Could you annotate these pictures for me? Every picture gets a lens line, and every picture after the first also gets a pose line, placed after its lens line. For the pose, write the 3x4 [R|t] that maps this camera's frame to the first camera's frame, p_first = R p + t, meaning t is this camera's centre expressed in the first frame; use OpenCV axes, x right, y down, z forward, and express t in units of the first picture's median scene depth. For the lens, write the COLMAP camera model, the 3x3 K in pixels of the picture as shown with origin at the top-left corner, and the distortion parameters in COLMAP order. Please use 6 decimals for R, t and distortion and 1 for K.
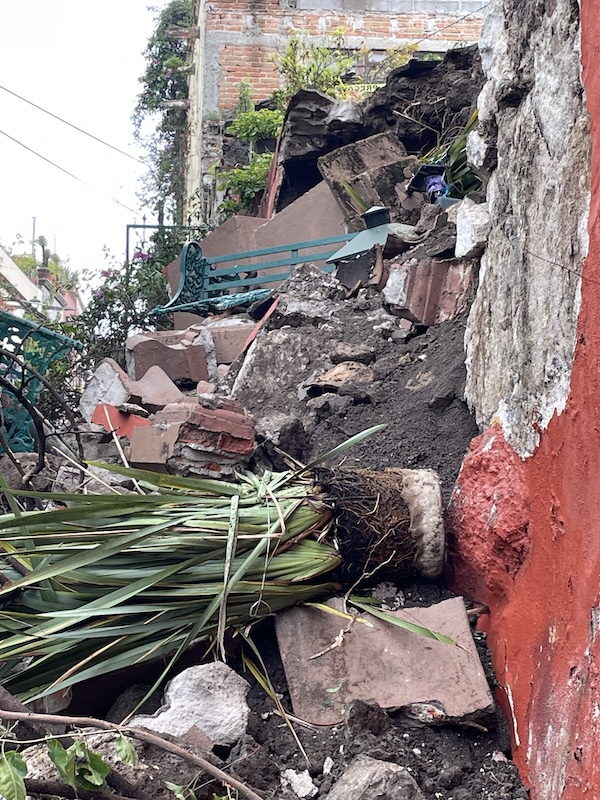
lens RADIAL K [[1764.4, 0, 300.1], [0, 1764.4, 398.3], [0, 0, 1]] dist [0.070750, 0.000000]
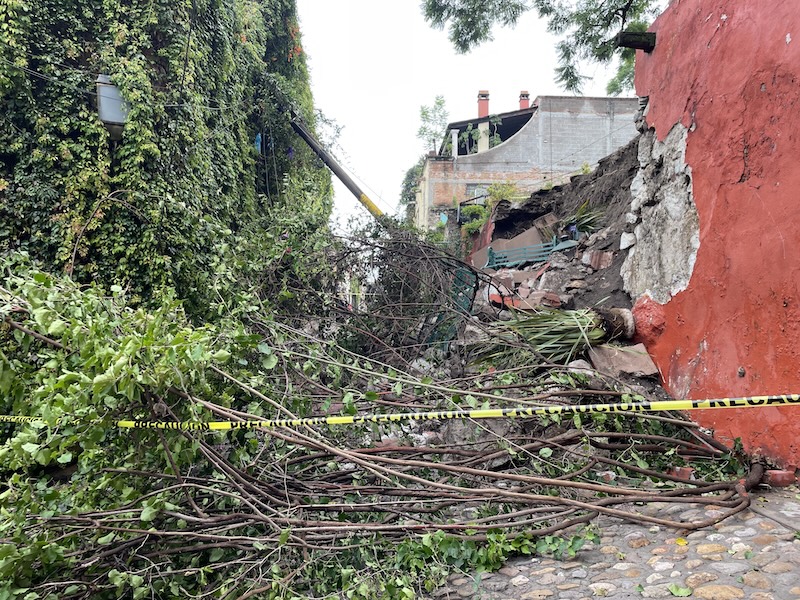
lens RADIAL K [[600.4, 0, 399.9], [0, 600.4, 303.9], [0, 0, 1]] dist [0.003425, -0.001204]
pose [[0.997736, -0.003200, -0.067174, -0.293780], [0.003443, 0.999988, 0.003500, 0.024436], [0.067162, -0.003724, 0.997735, -0.231270]]
